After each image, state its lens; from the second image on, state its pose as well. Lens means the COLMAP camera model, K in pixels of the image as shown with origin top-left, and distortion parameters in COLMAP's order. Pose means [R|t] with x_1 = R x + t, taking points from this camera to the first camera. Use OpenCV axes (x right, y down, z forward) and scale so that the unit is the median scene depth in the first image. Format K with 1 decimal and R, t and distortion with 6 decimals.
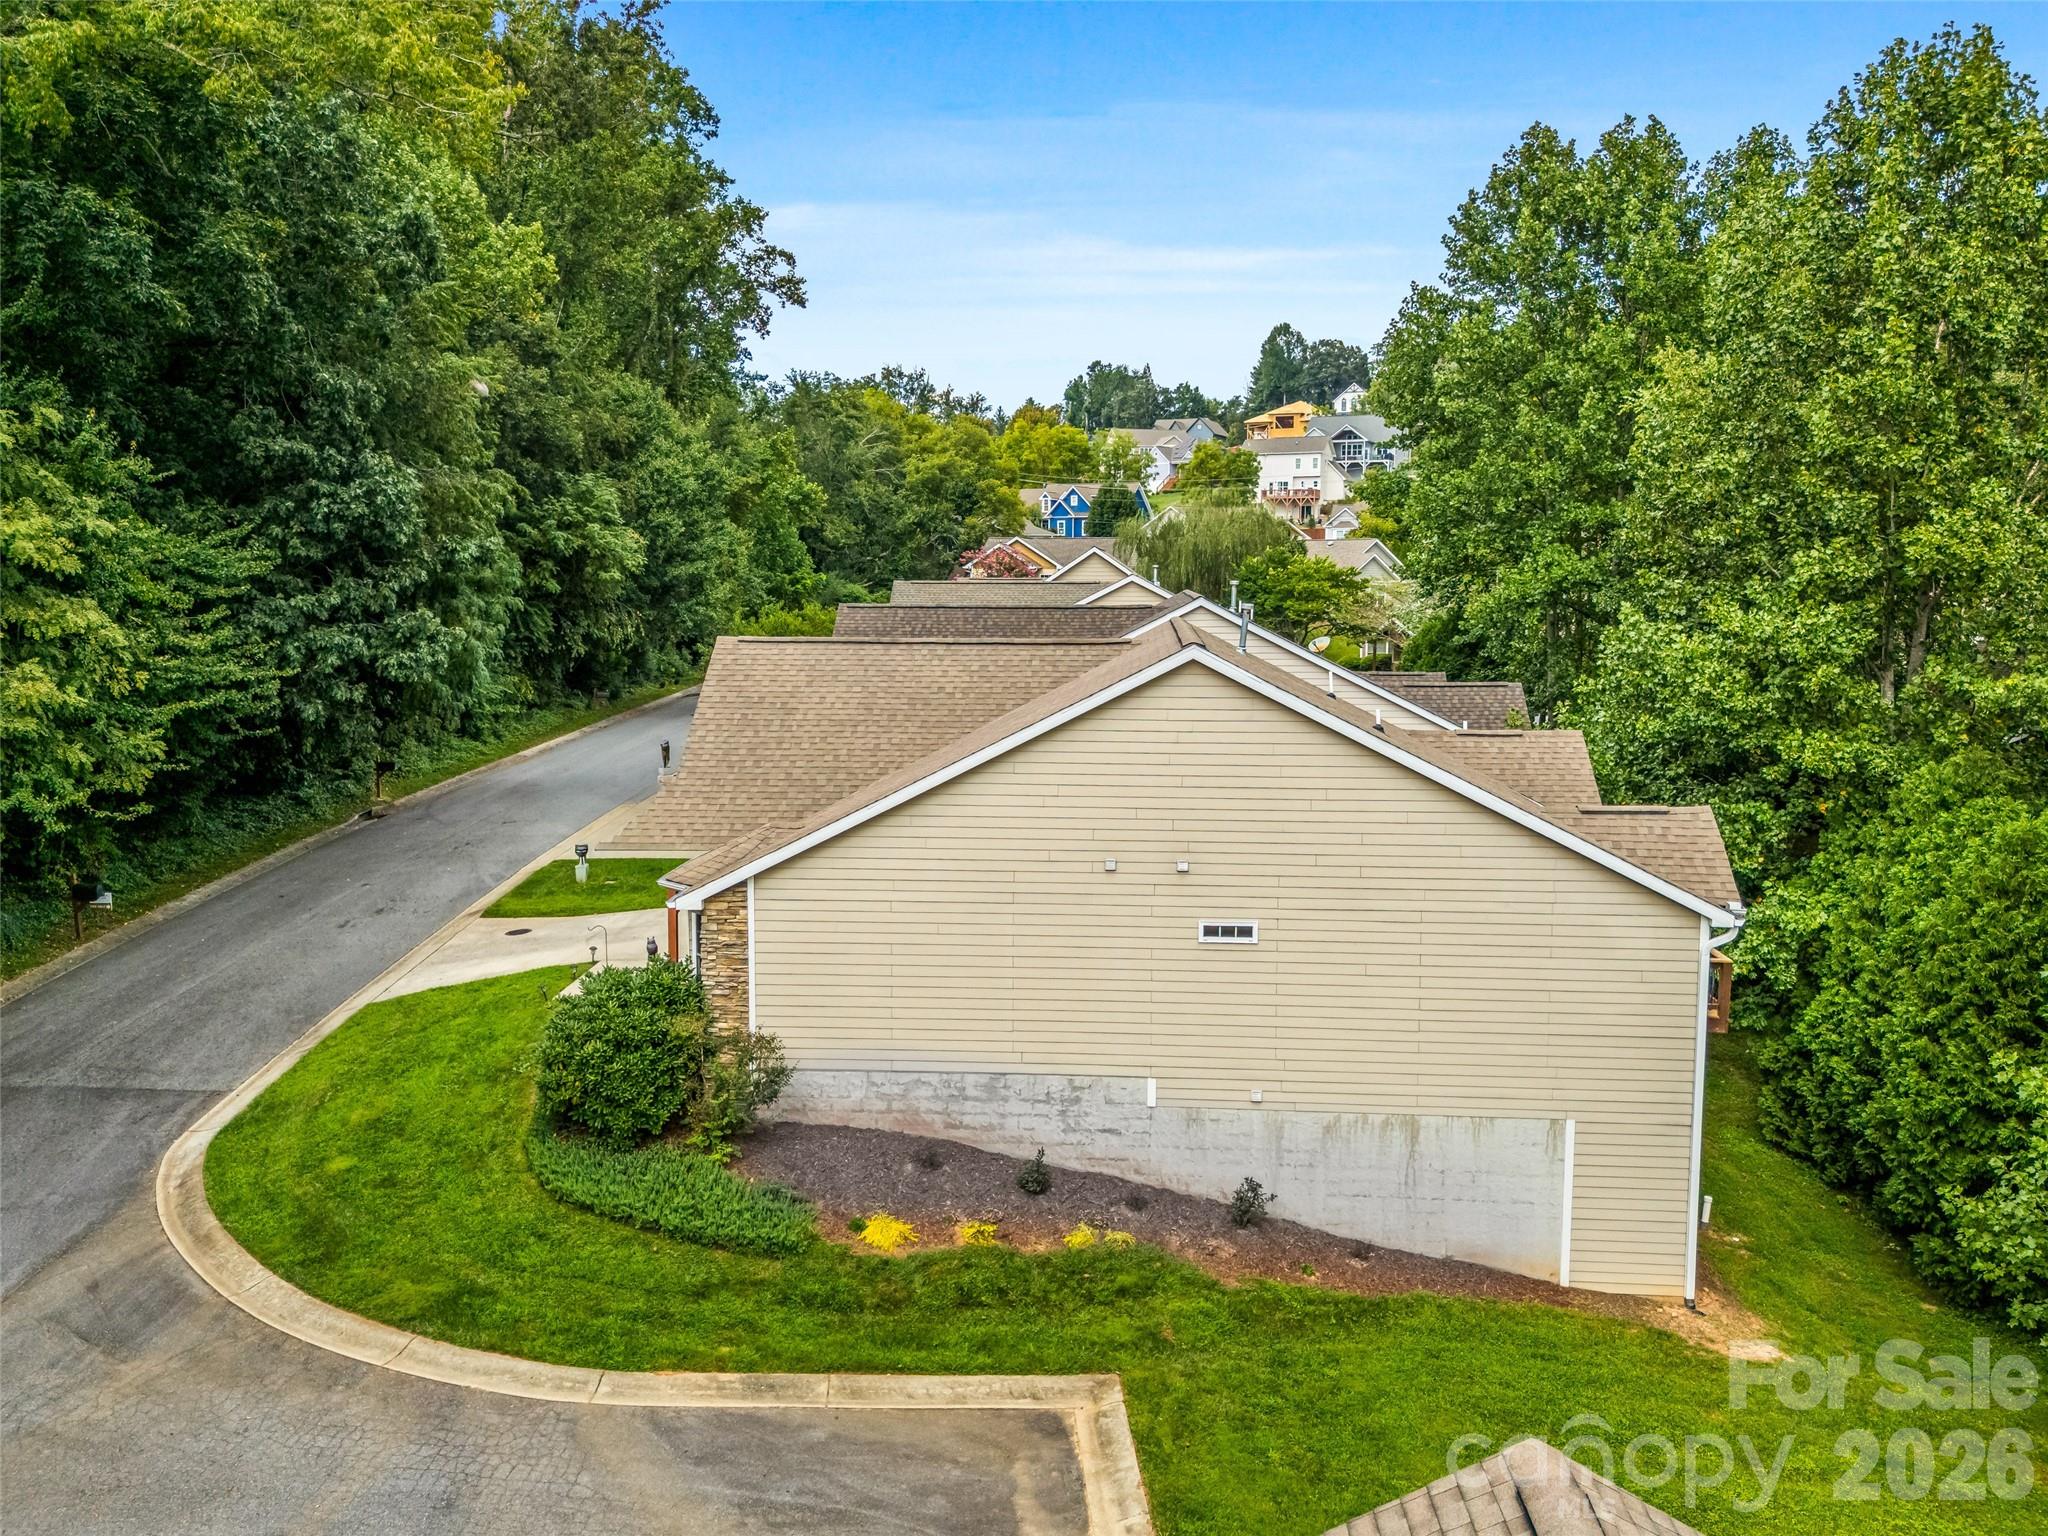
lens RADIAL K [[1666.5, 0, 1017.6], [0, 1666.5, 773.5], [0, 0, 1]] dist [0.044441, -0.008122]
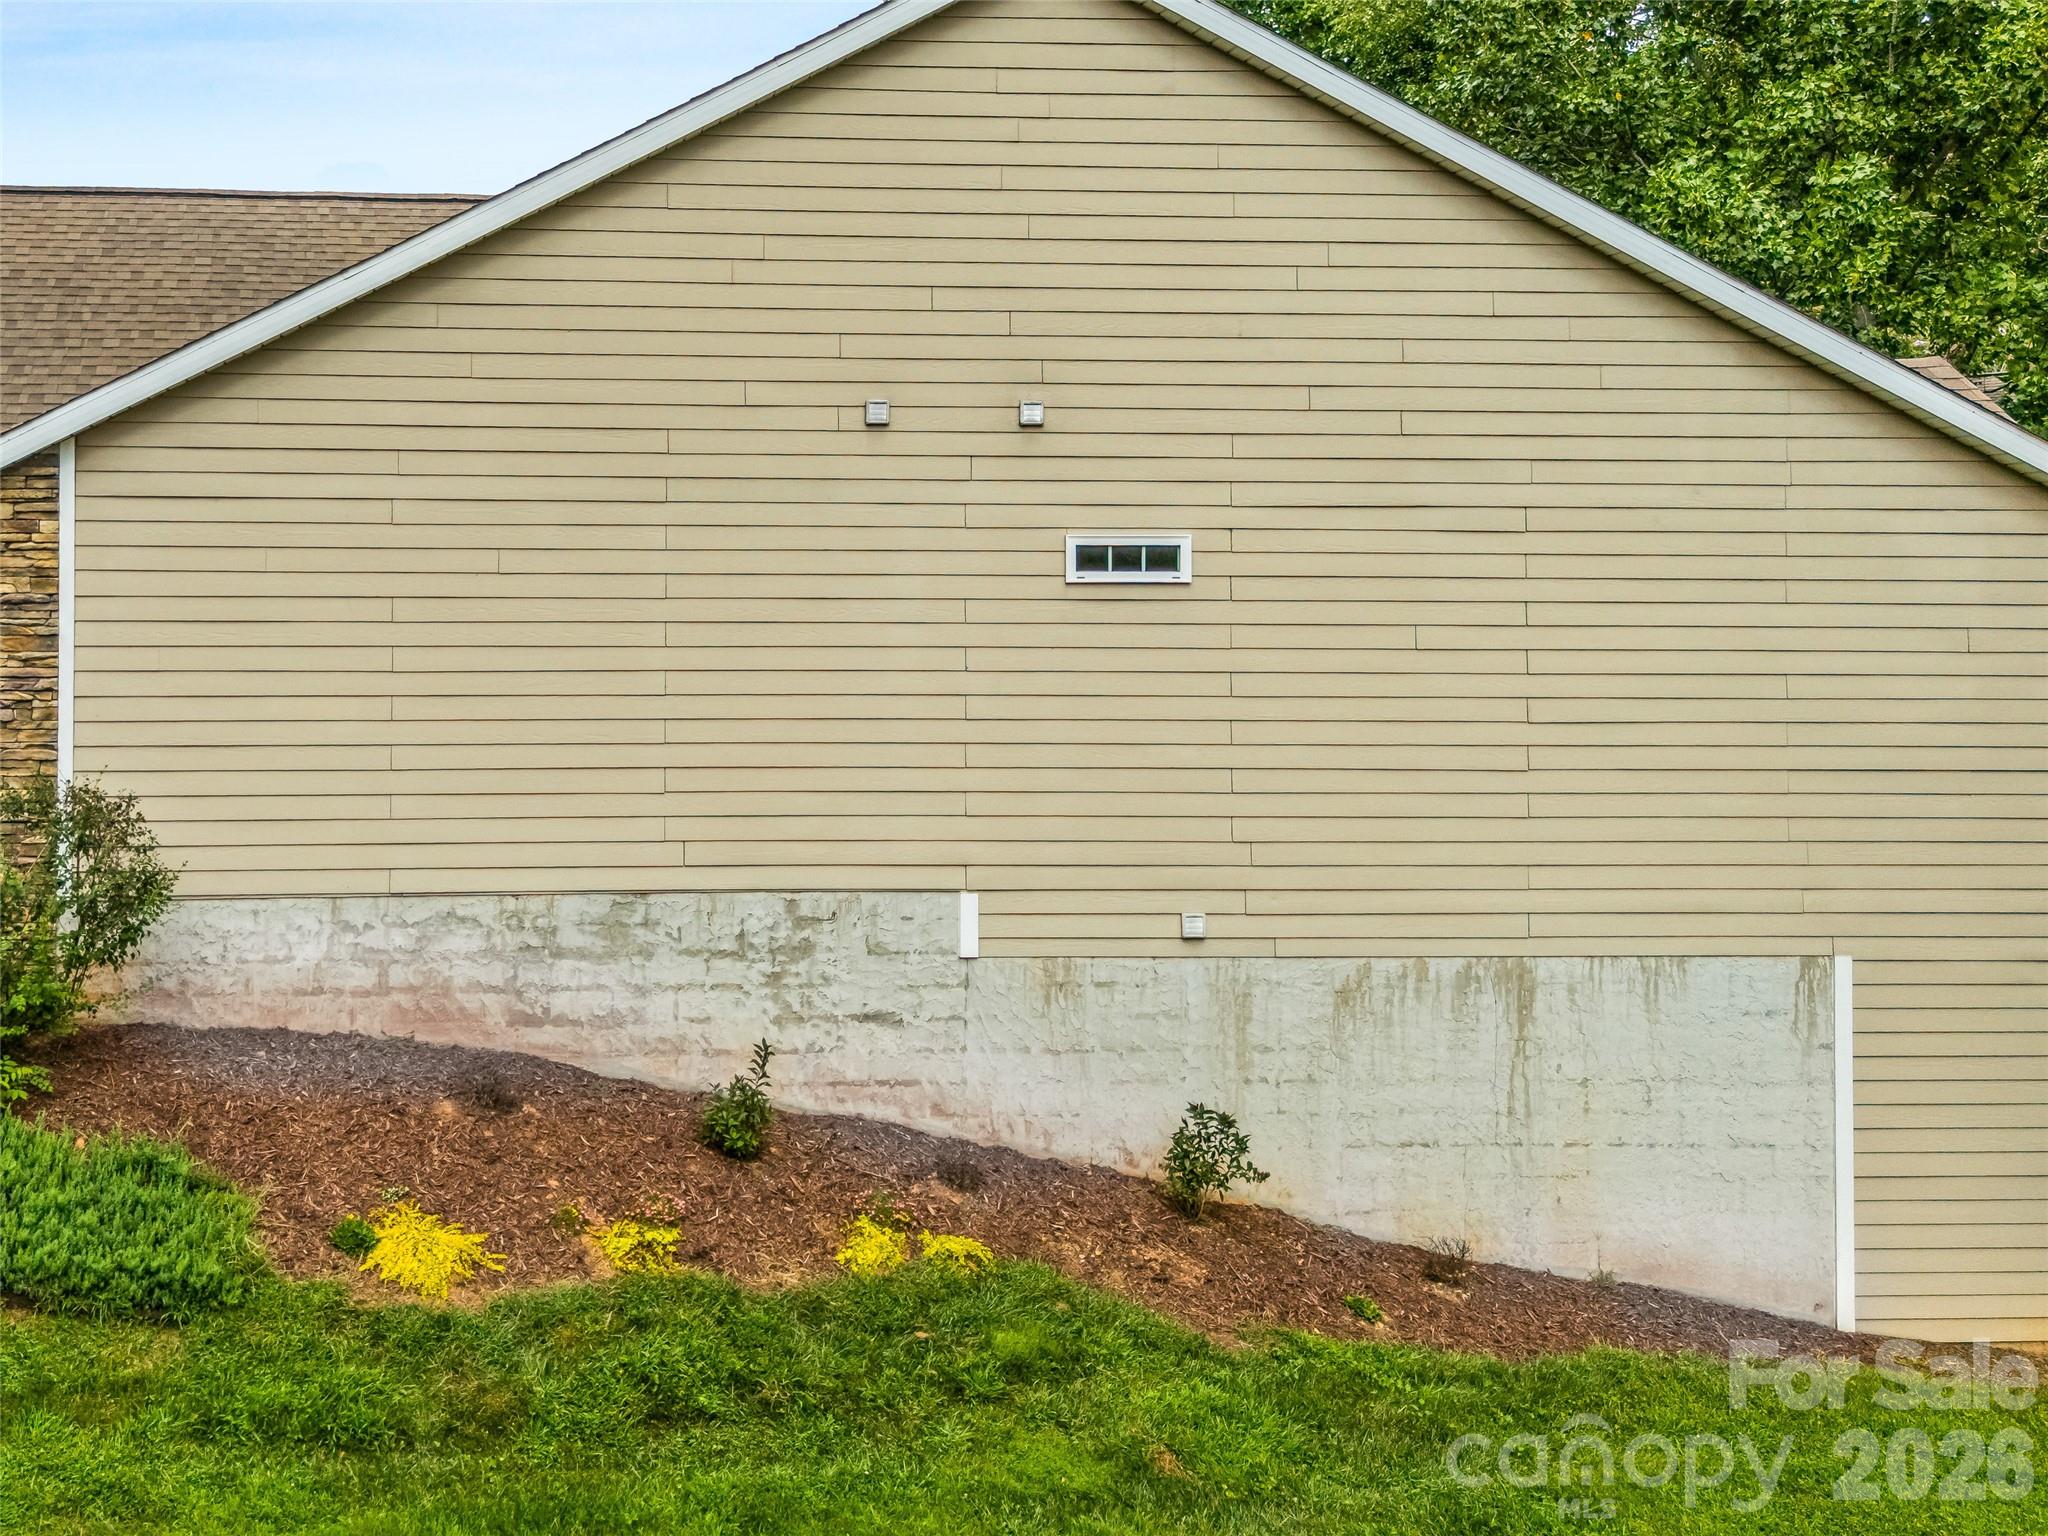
lens RADIAL K [[1516.9, 0, 1021.9], [0, 1516.9, 767.6], [0, 0, 1]] dist [0.059176, -0.052201]
pose [[0.993712, -0.034798, 0.106421, 0.051662], [0.000964, 0.953103, 0.302644, 0.022364], [-0.111961, -0.300639, 0.947144, 0.614650]]
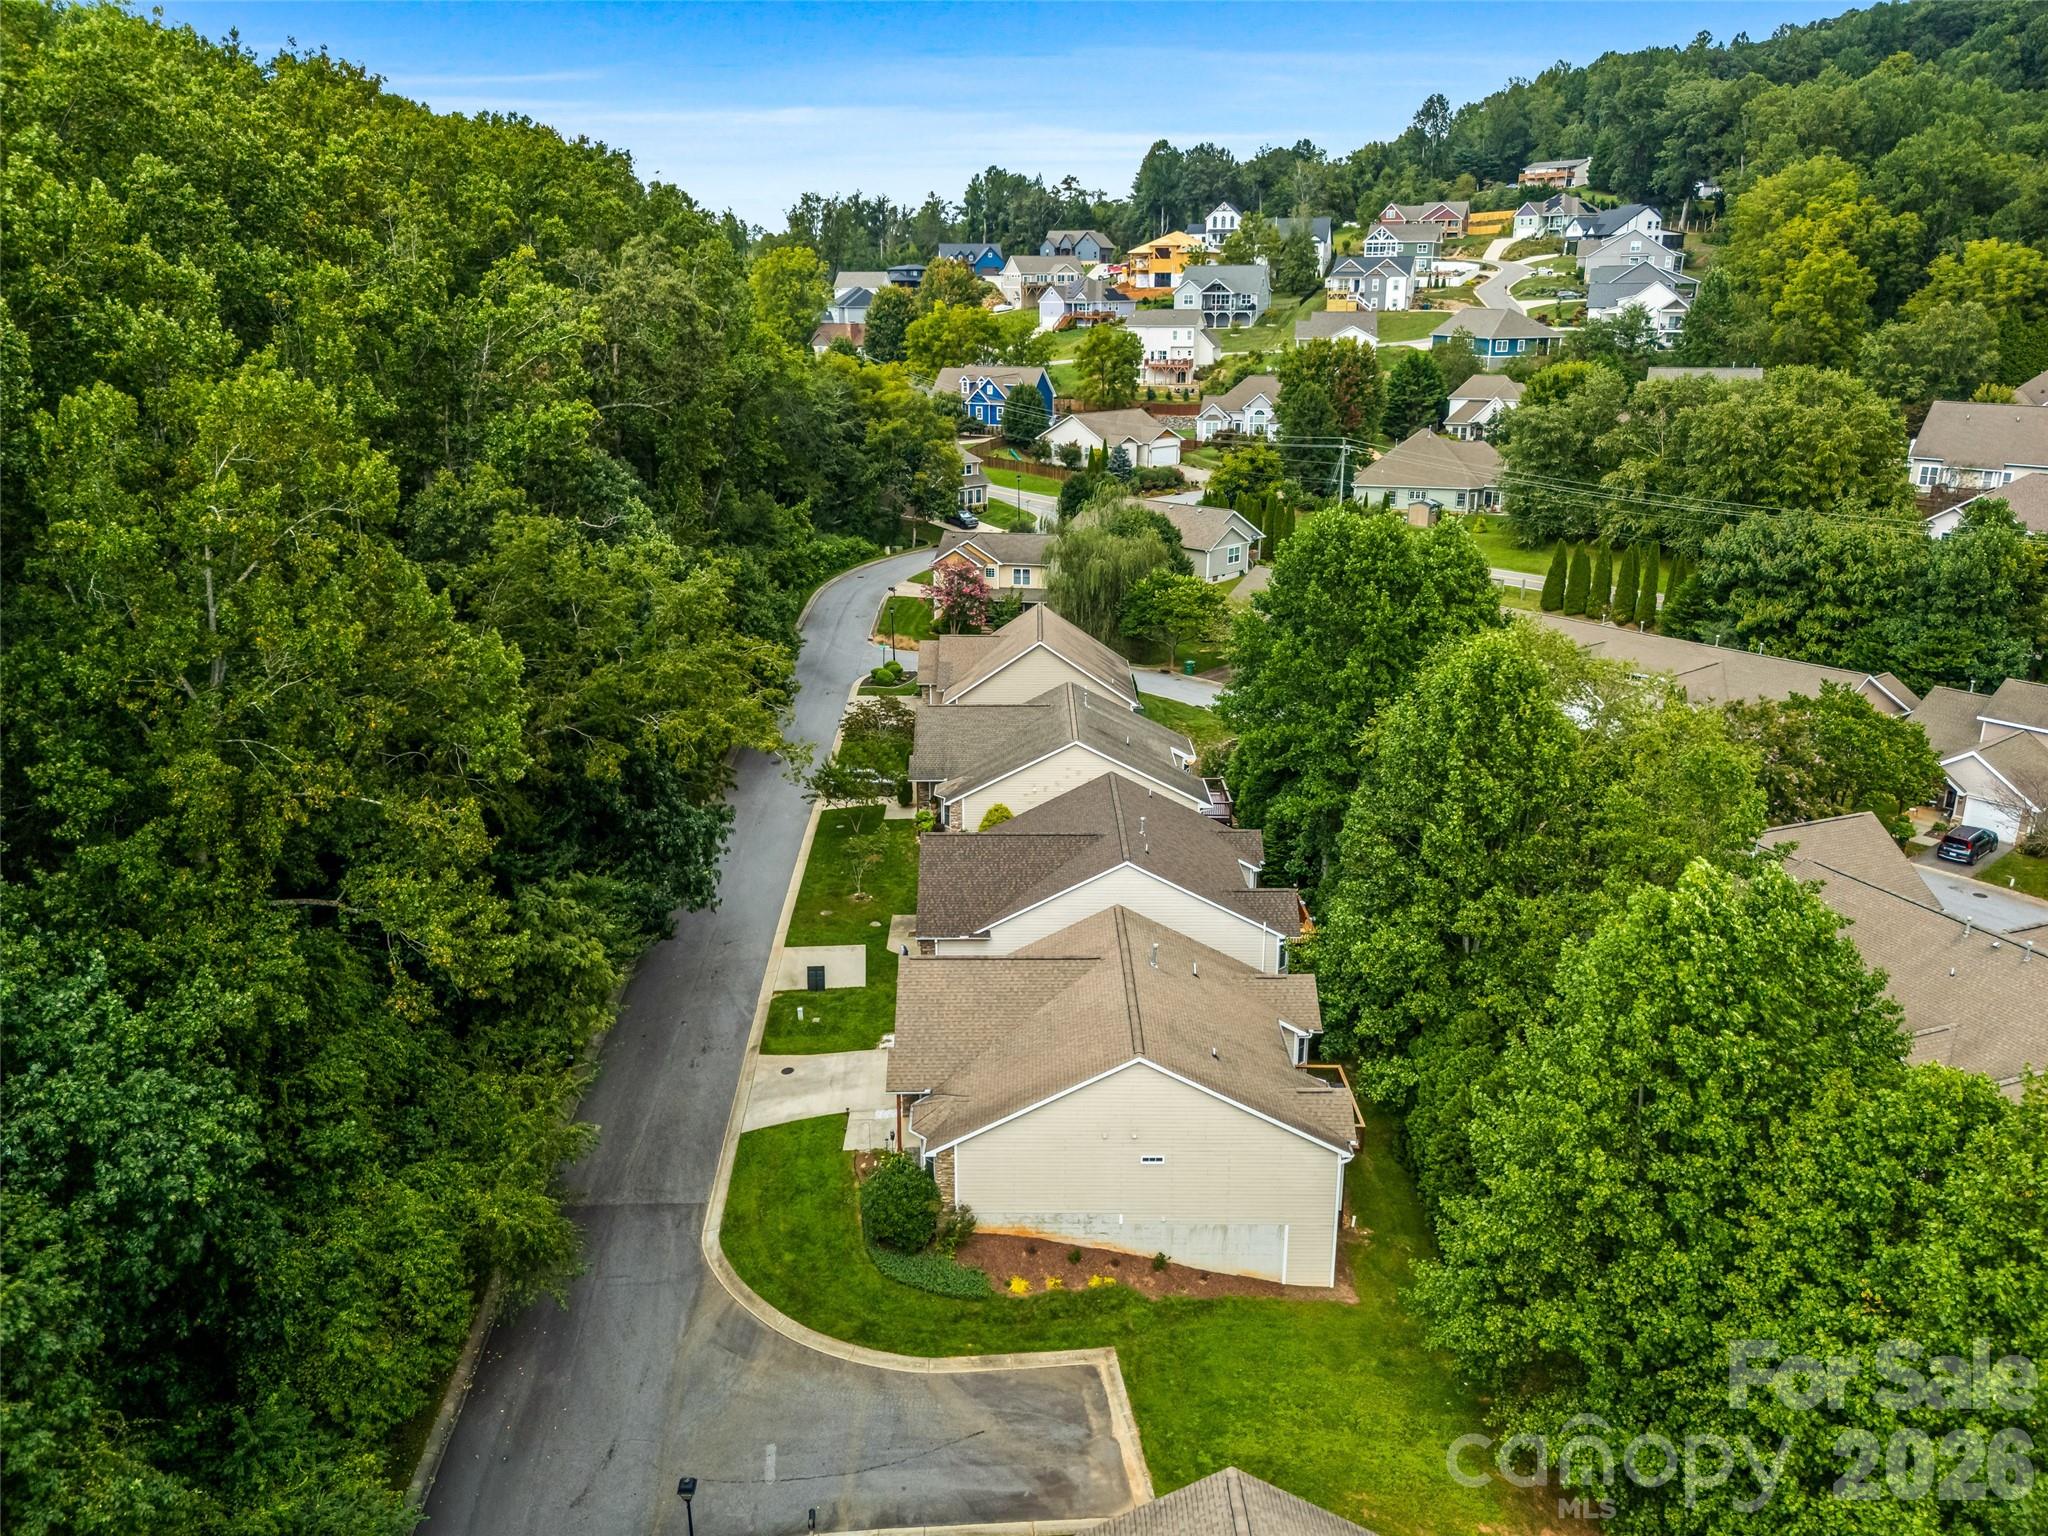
lens RADIAL K [[1516.9, 0, 1018.4], [0, 1516.9, 777.0], [0, 0, 1]] dist [0.059176, -0.052201]
pose [[0.997581, -0.024878, 0.064907, -0.199395], [0.011821, 0.980876, 0.194277, -0.881118], [-0.068499, -0.193040, 0.978797, -1.057370]]
